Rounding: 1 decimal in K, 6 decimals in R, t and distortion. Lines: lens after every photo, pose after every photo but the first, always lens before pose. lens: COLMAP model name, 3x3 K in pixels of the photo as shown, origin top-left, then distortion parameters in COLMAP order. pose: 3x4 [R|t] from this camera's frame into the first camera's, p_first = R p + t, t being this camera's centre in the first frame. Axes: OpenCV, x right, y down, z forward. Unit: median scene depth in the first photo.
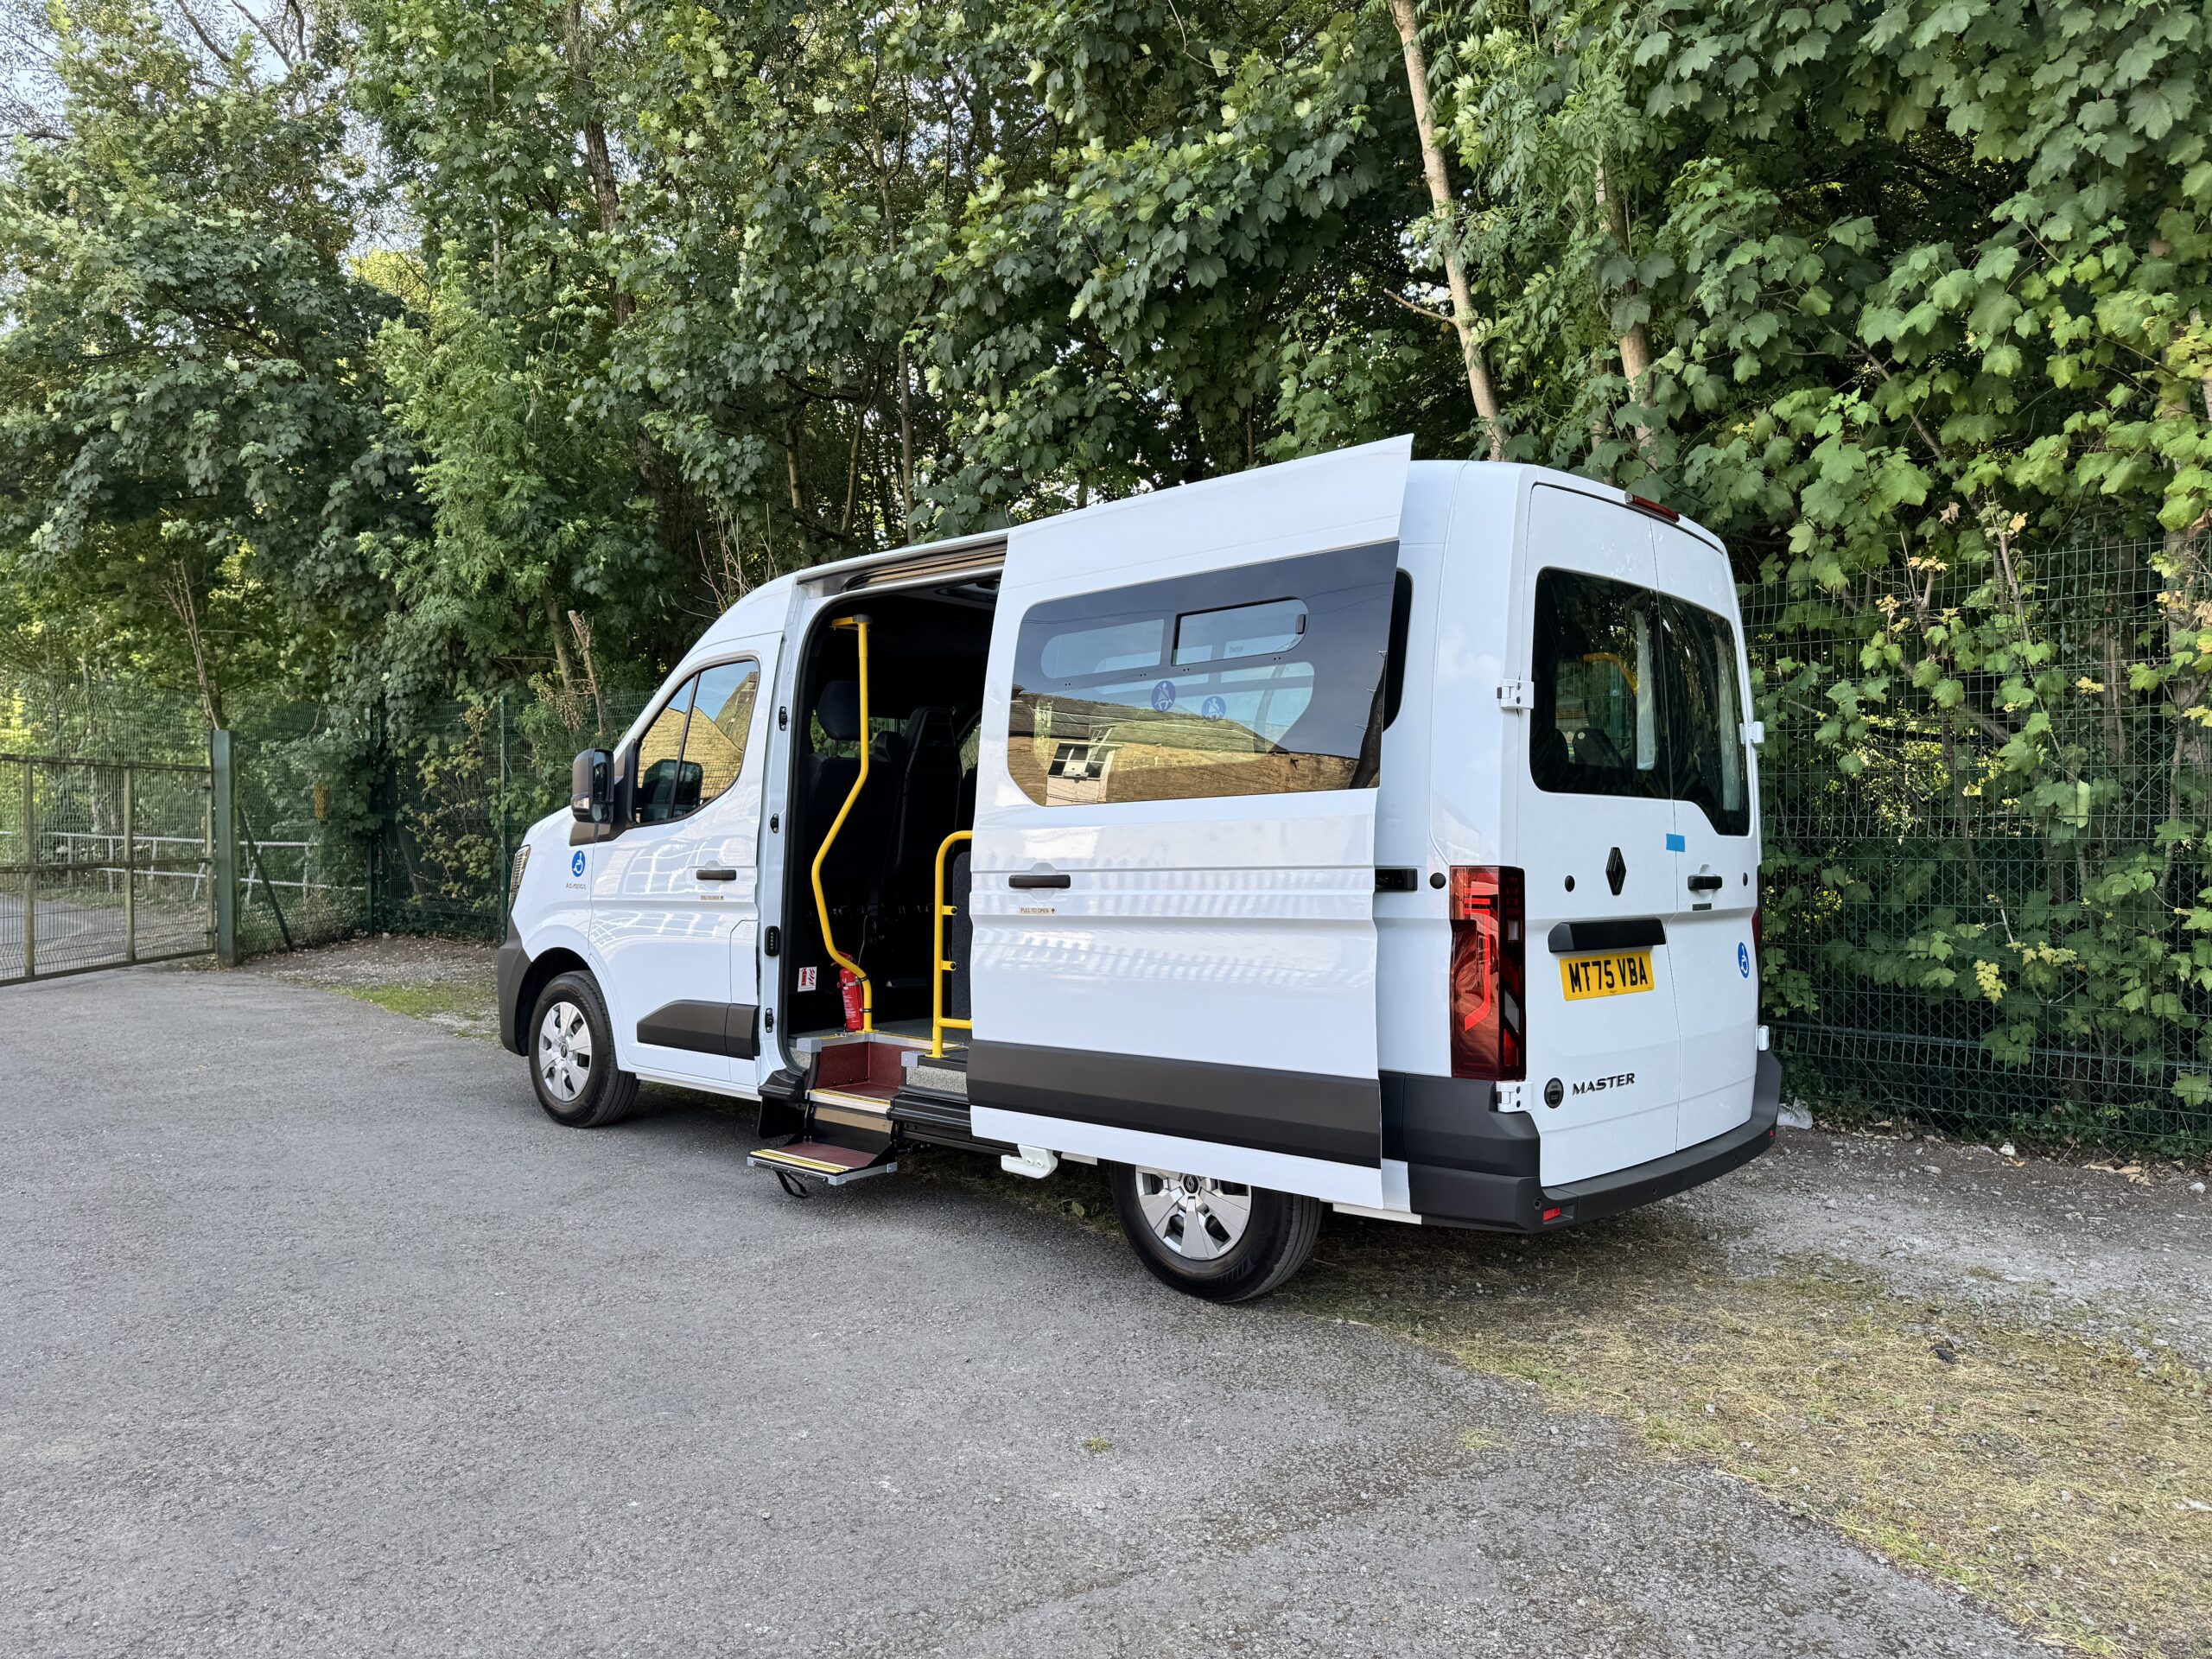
lens RADIAL K [[1520.6, 0, 1086.9], [0, 1520.6, 814.7], [0, 0, 1]] dist [0.033315, -0.026066]
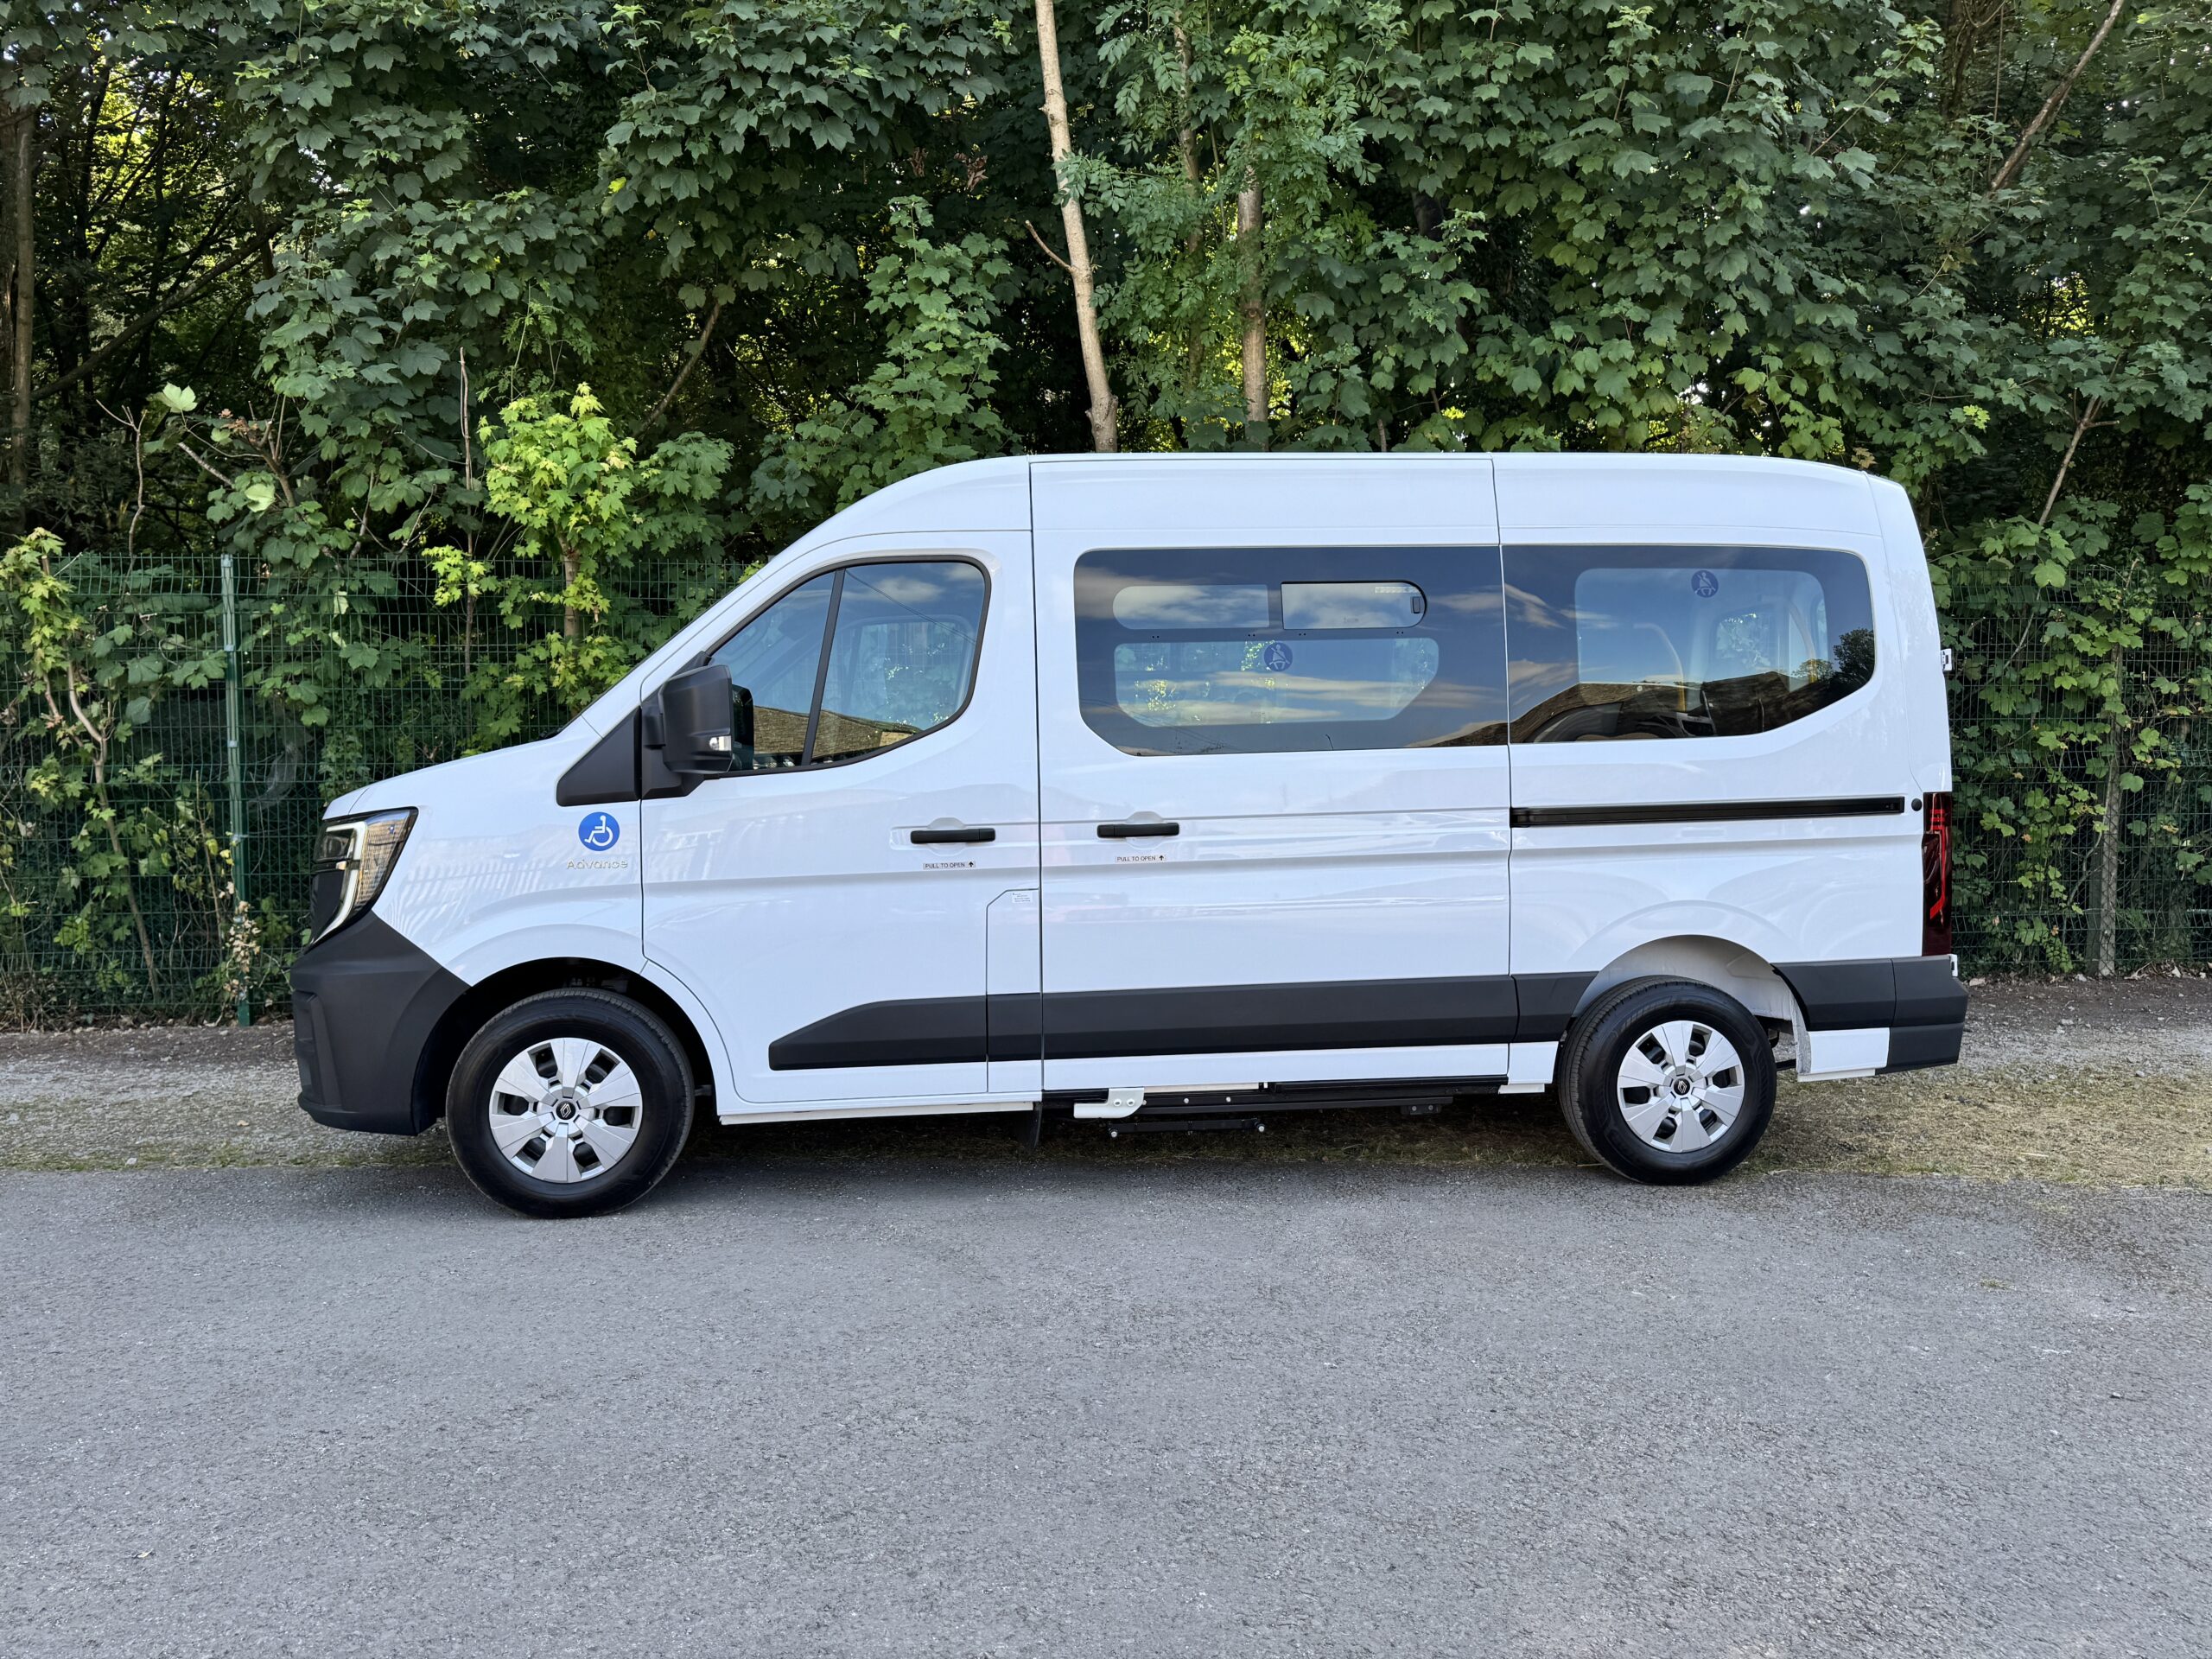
lens RADIAL K [[1528.1, 0, 1106.0], [0, 1528.1, 829.5], [0, 0, 1]] dist [0.018758, -0.028881]
pose [[0.667678, -0.041589, 0.743288, -0.755628], [0.003532, 0.998604, 0.052701, -0.004233], [-0.744442, -0.032562, 0.666893, 0.414167]]
